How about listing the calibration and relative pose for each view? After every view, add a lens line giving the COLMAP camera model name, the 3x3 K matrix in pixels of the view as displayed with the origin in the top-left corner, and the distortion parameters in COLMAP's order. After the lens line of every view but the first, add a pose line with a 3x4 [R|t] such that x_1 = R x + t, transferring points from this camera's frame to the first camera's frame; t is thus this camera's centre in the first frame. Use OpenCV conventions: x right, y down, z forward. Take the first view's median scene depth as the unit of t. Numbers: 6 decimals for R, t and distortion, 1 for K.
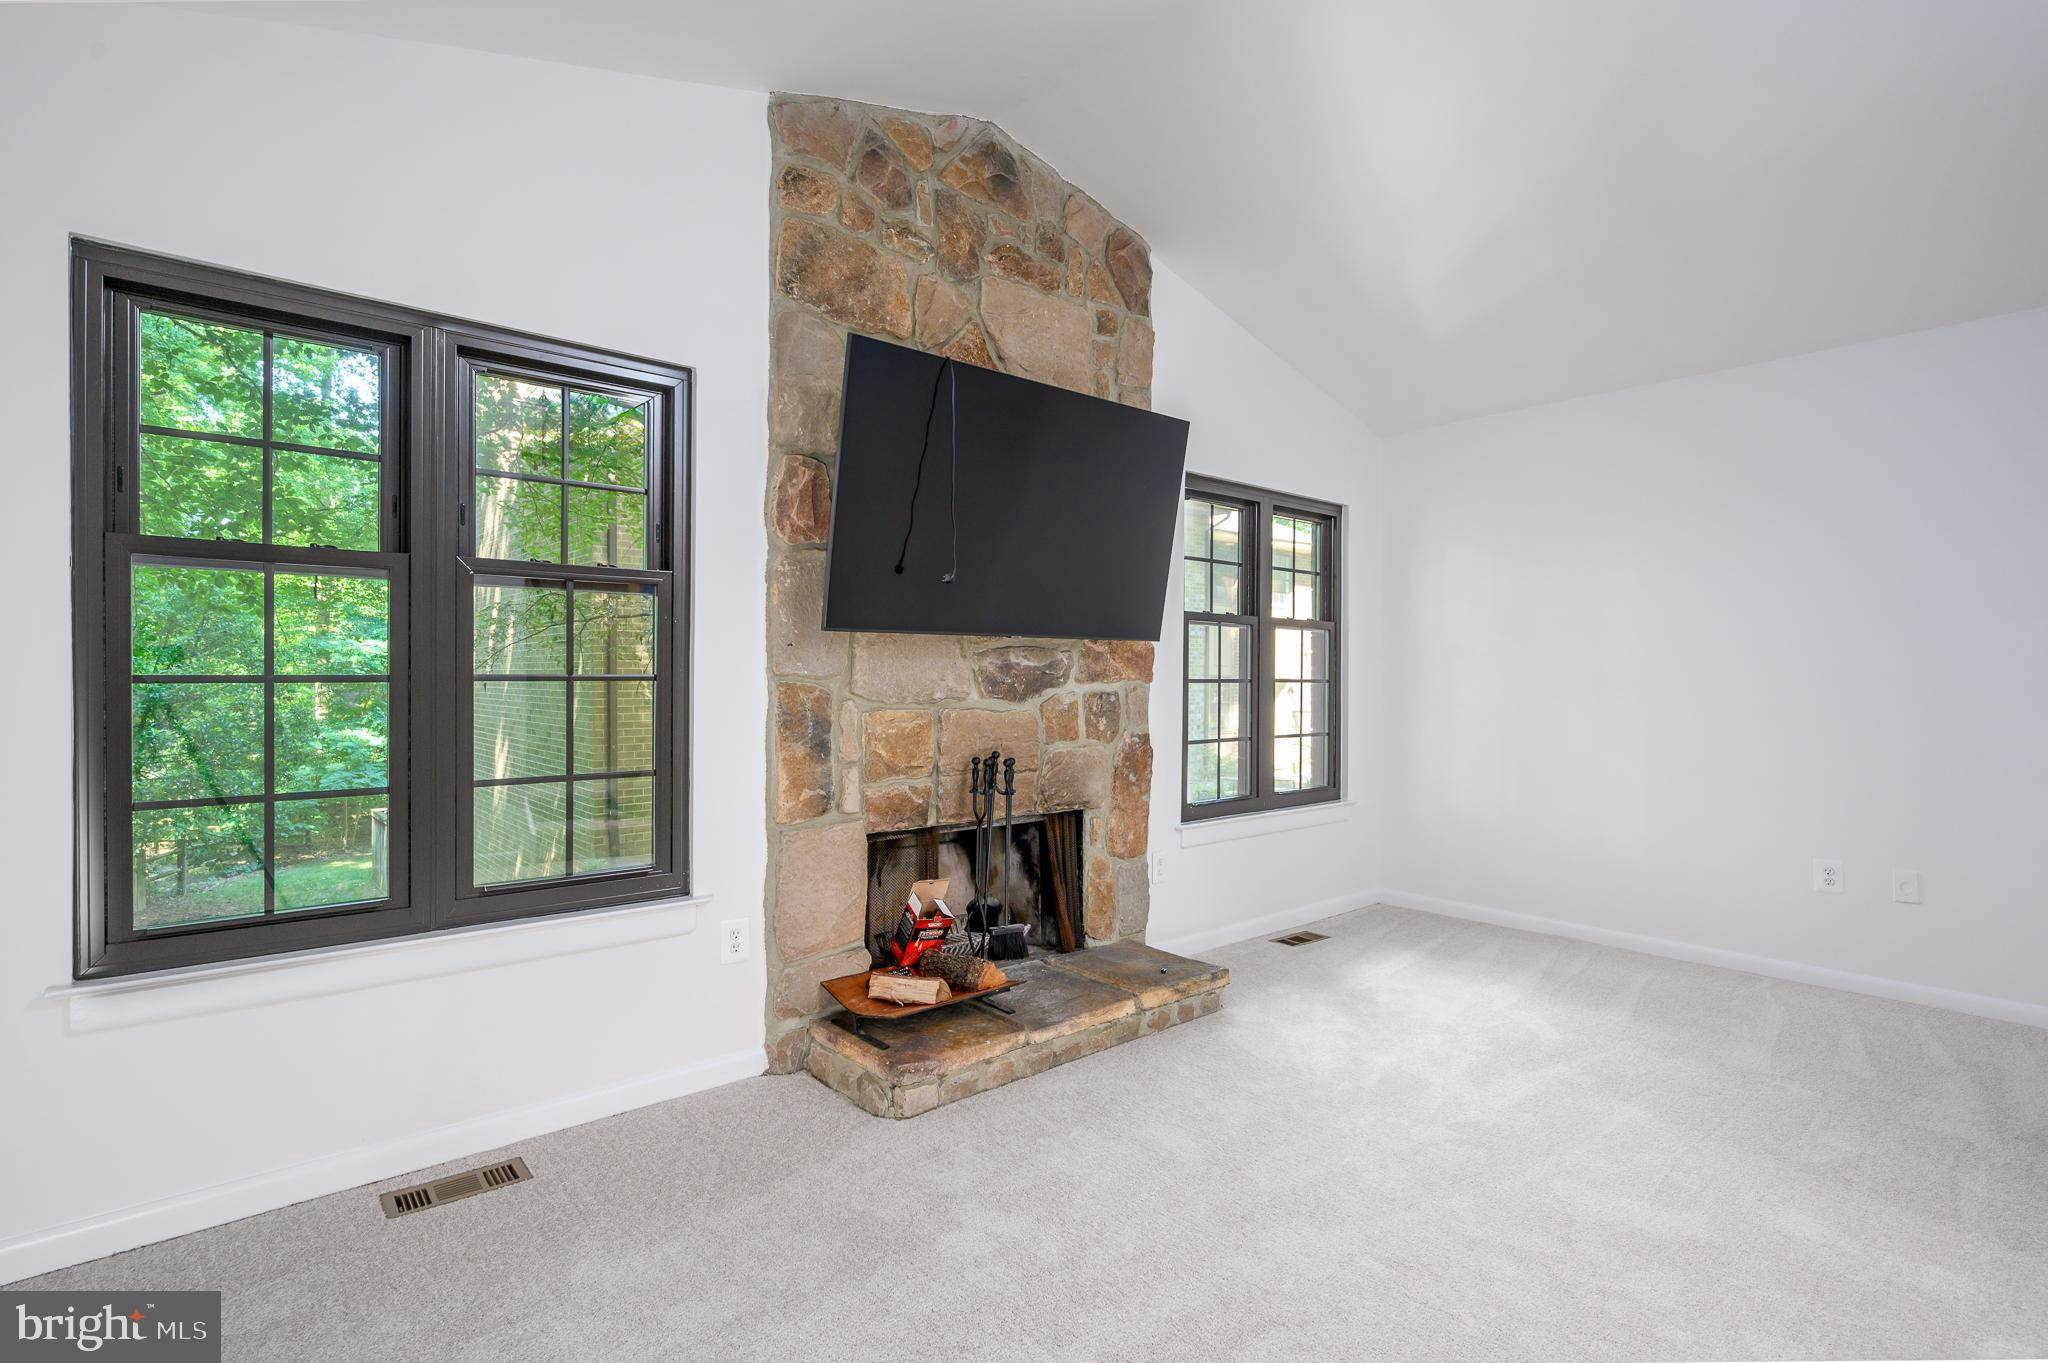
lens RADIAL K [[997.4, 0, 1027.5], [0, 997.4, 681.0], [0, 0, 1]] dist [0.000402, -0.000350]
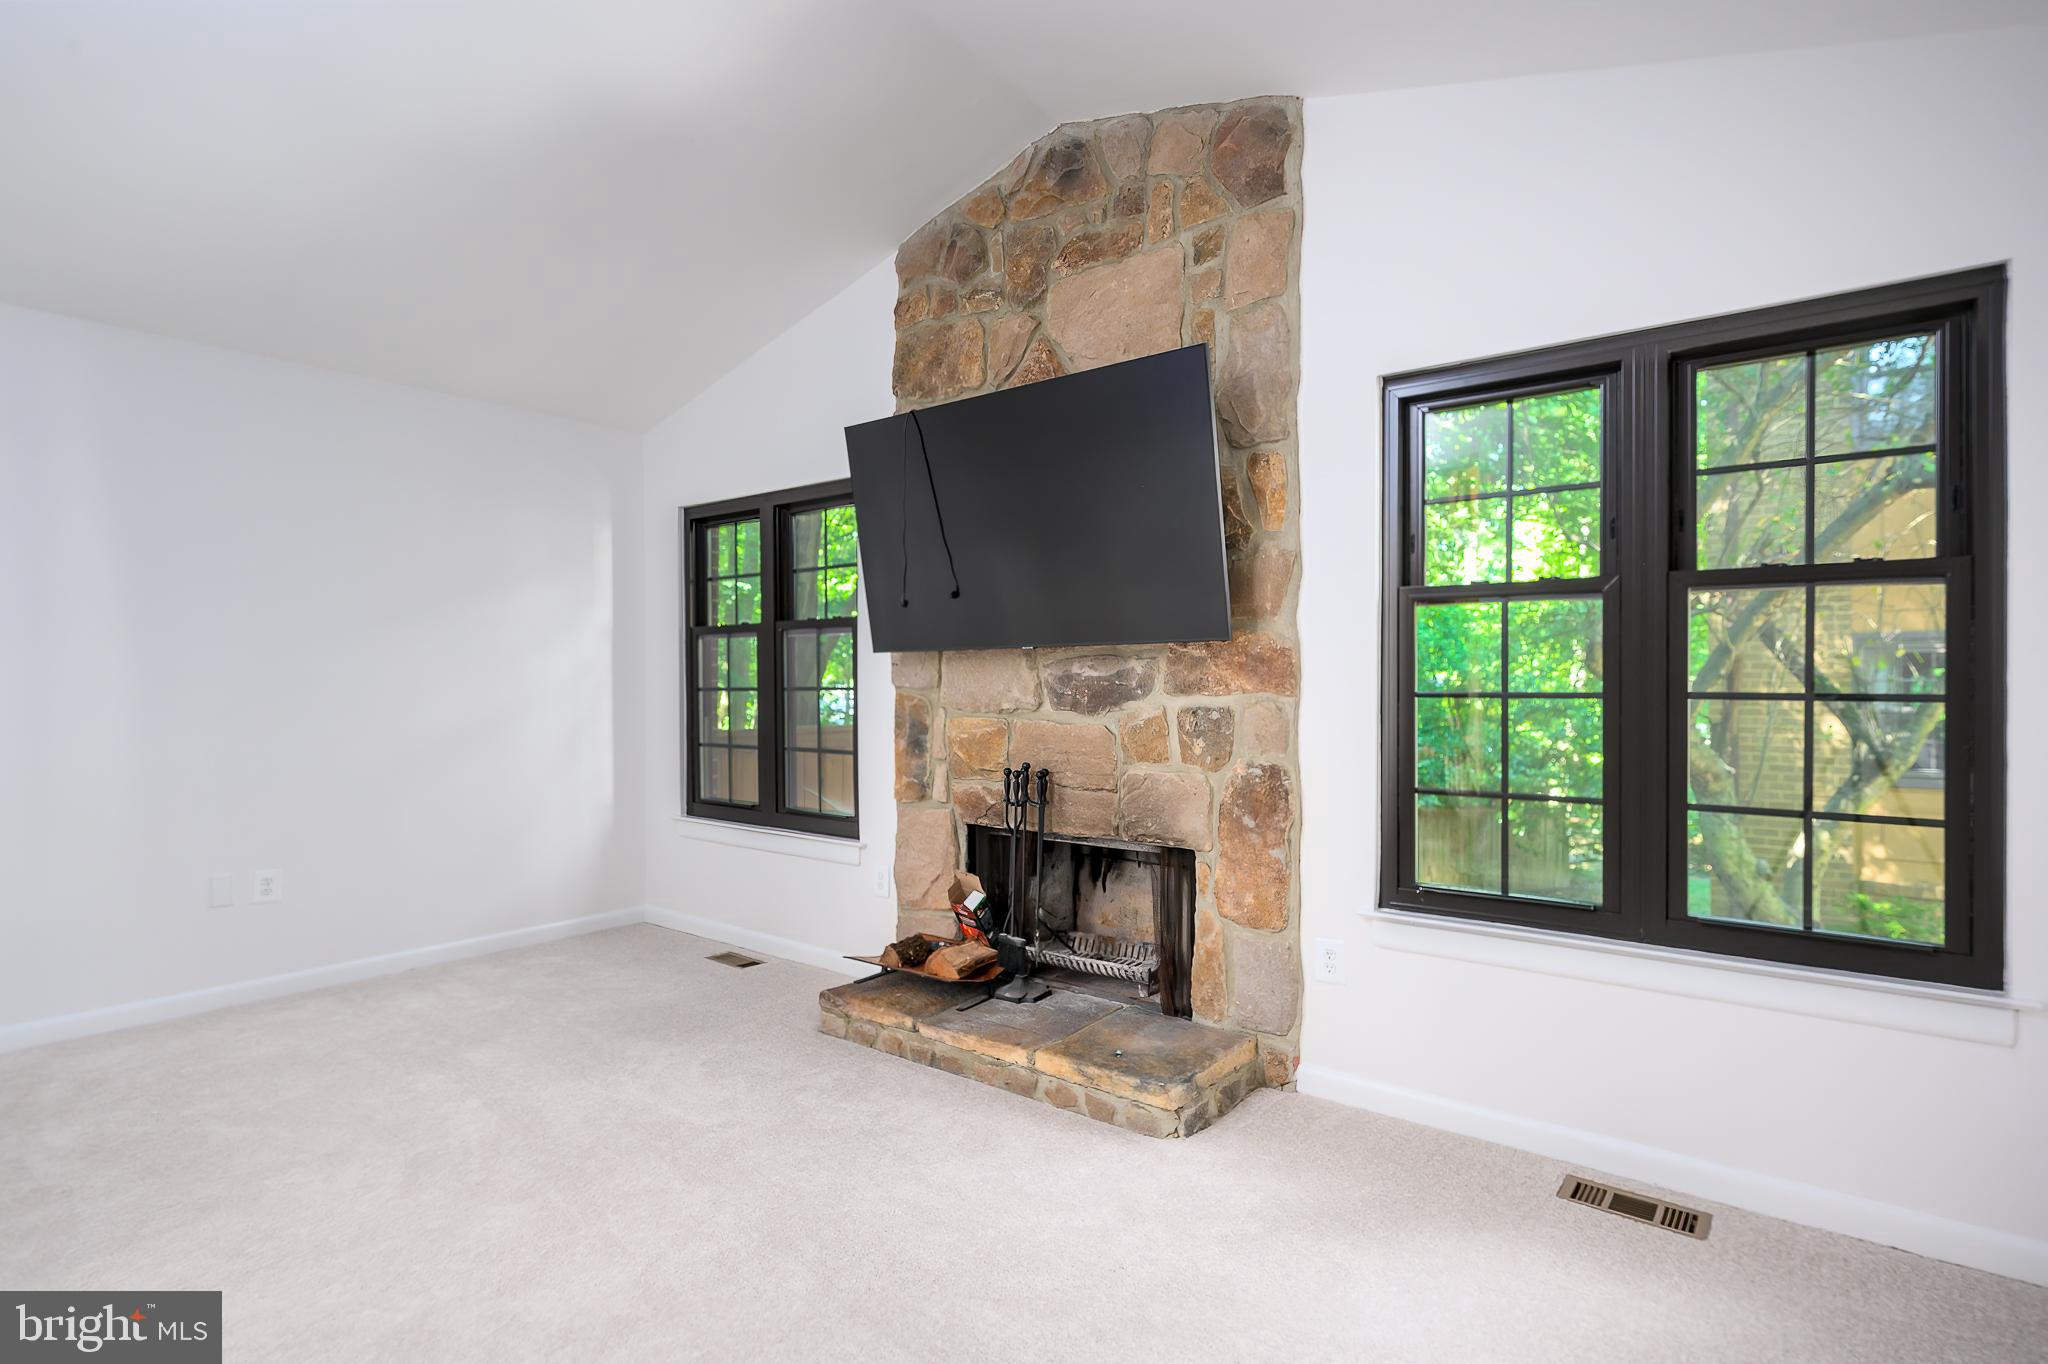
lens RADIAL K [[970.3, 0, 1025.3], [0, 970.3, 697.8], [0, 0, 1]] dist [-0.016880, -0.000175]
pose [[0.205556, 0.004879, -0.978633, 0.869822], [-0.006276, 0.999974, 0.003668, 0.001710], [0.978625, 0.005388, 0.205582, 0.754236]]
